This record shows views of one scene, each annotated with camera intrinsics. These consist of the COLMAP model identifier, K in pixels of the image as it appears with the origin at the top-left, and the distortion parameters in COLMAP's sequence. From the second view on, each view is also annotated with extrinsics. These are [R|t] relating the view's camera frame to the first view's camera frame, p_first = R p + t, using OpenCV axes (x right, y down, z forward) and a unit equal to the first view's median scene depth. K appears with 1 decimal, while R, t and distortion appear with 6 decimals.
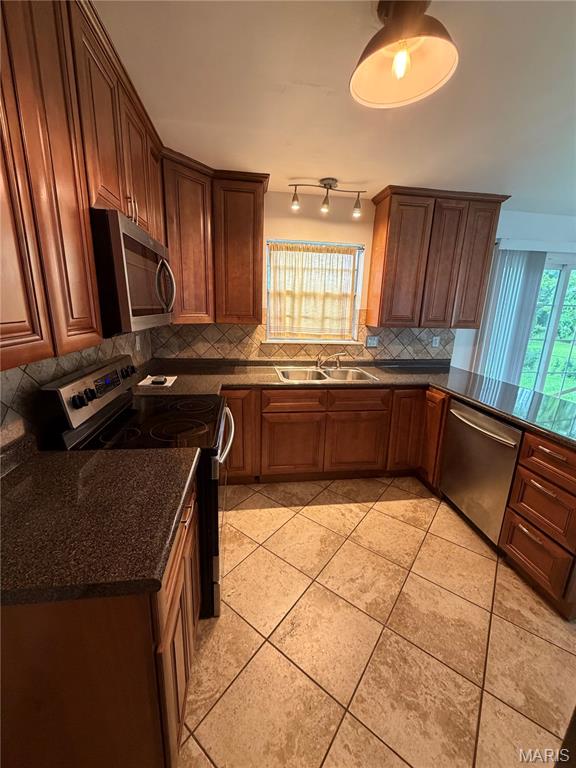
lens RADIAL K [[306.4, 0, 286.2], [0, 306.4, 380.8], [0, 0, 1]] dist [-0.000600, 0.000151]
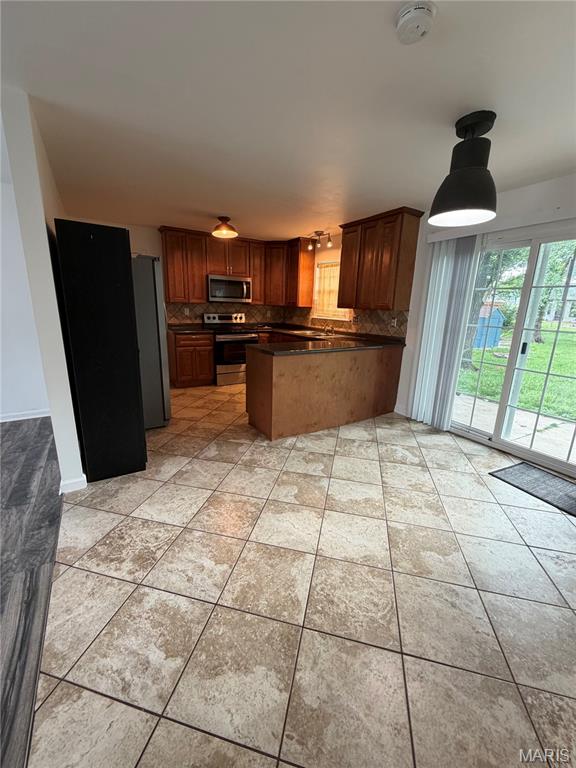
lens RADIAL K [[306.4, 0, 286.2], [0, 306.4, 380.8], [0, 0, 1]] dist [-0.000600, 0.000151]
pose [[0.405018, 0.203134, -0.891458, 1.792177], [-0.237154, 0.964978, 0.112140, 0.083772], [0.883017, 0.165994, 0.439007, 0.103975]]
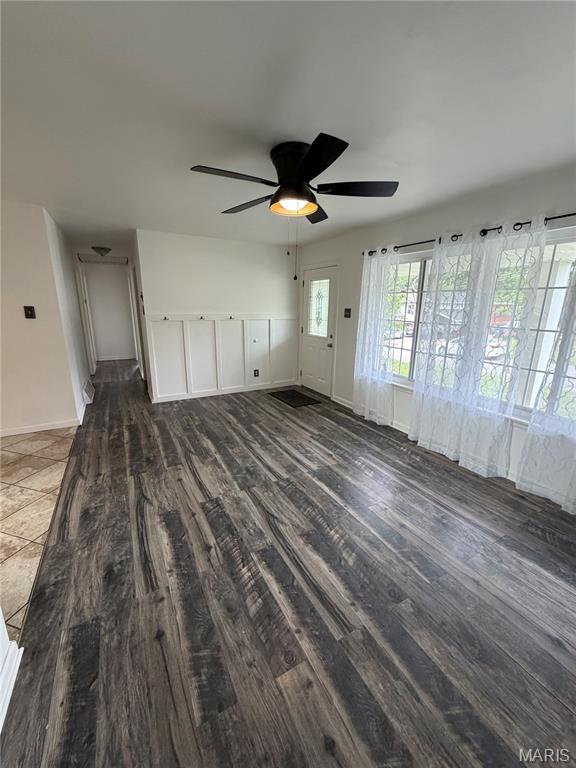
lens RADIAL K [[306.4, 0, 286.2], [0, 306.4, 380.8], [0, 0, 1]] dist [-0.000600, 0.000151]
pose [[-0.355717, -0.258515, 0.898129, 0.365590], [0.204529, 0.916156, 0.344710, 0.121071], [-0.911939, 0.306312, -0.273019, -0.423808]]
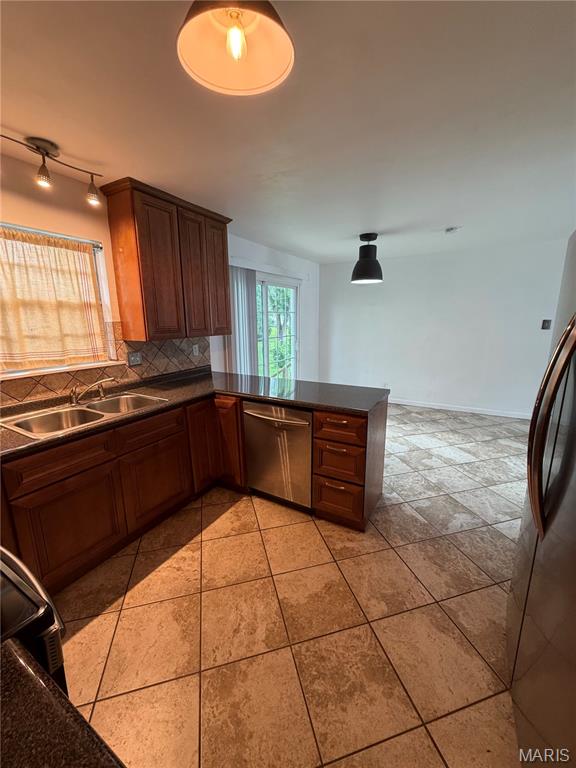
lens RADIAL K [[306.4, 0, 286.2], [0, 306.4, 380.8], [0, 0, 1]] dist [-0.000600, 0.000151]
pose [[0.606552, -0.192993, 0.771264, -0.154013], [0.214888, 0.973780, 0.074672, -0.048374], [-0.765452, 0.120443, 0.632120, 0.173742]]
